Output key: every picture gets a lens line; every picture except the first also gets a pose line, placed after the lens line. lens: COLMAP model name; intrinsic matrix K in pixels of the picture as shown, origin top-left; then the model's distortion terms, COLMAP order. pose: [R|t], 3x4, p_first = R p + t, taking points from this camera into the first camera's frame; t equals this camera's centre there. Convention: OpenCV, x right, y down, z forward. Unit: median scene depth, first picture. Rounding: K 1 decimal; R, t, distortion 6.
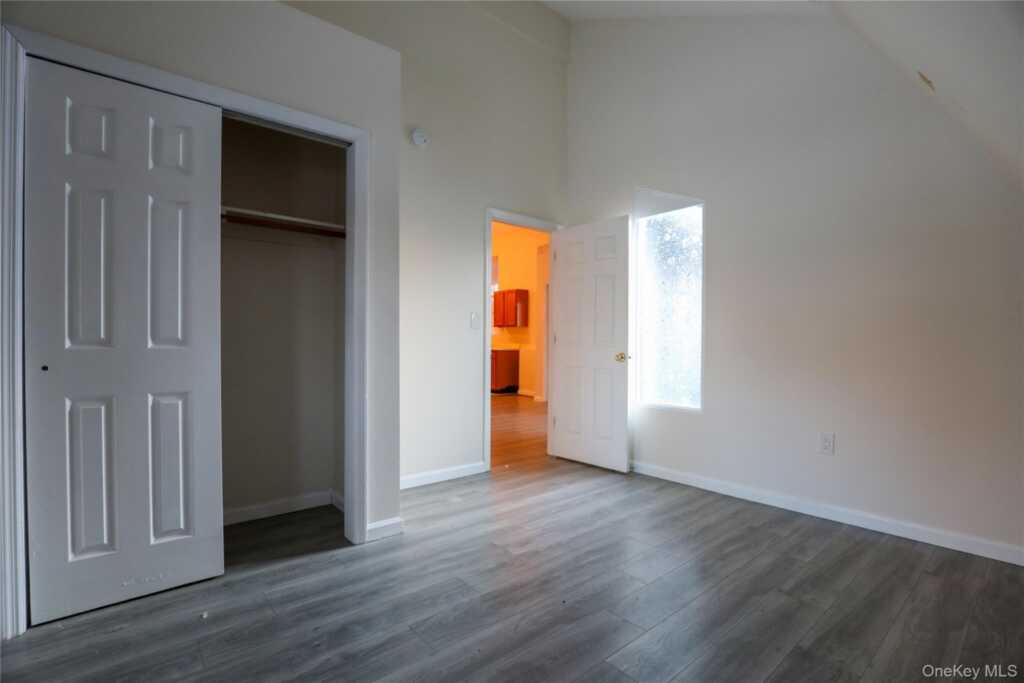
lens RADIAL K [[474.0, 0, 517.3], [0, 474.0, 345.9], [0, 0, 1]] dist [-0.011964, -0.000048]
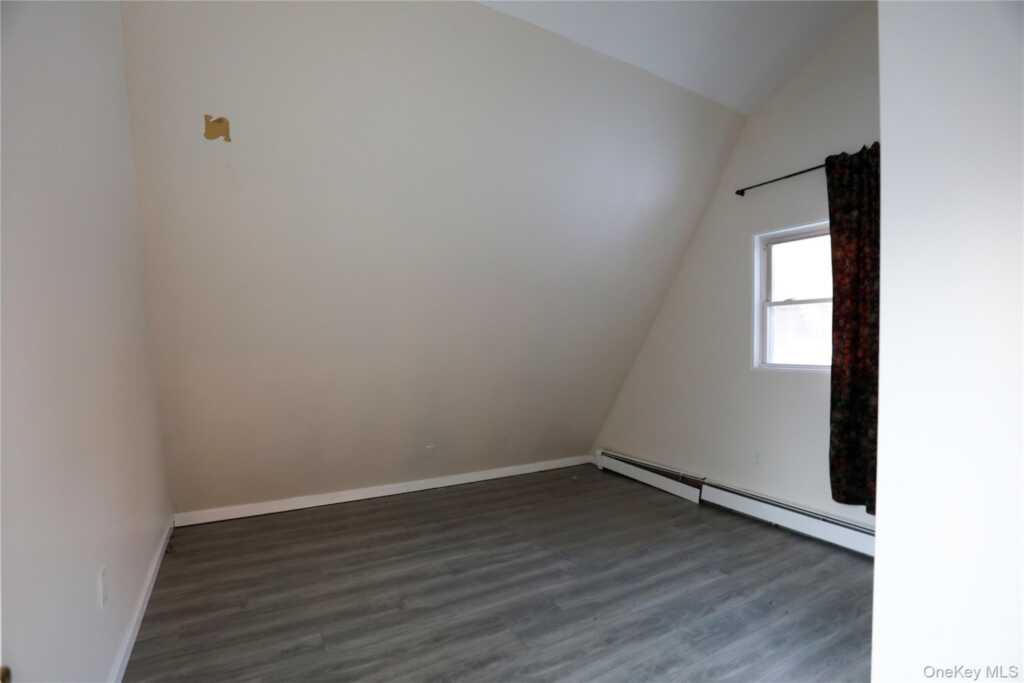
lens RADIAL K [[474.0, 0, 517.3], [0, 474.0, 345.9], [0, 0, 1]] dist [-0.011964, -0.000048]
pose [[-0.985091, -0.014822, 0.171392, 0.094507], [-0.011731, 0.999750, 0.019030, -0.147803], [-0.171632, 0.016736, -0.985019, 2.089791]]
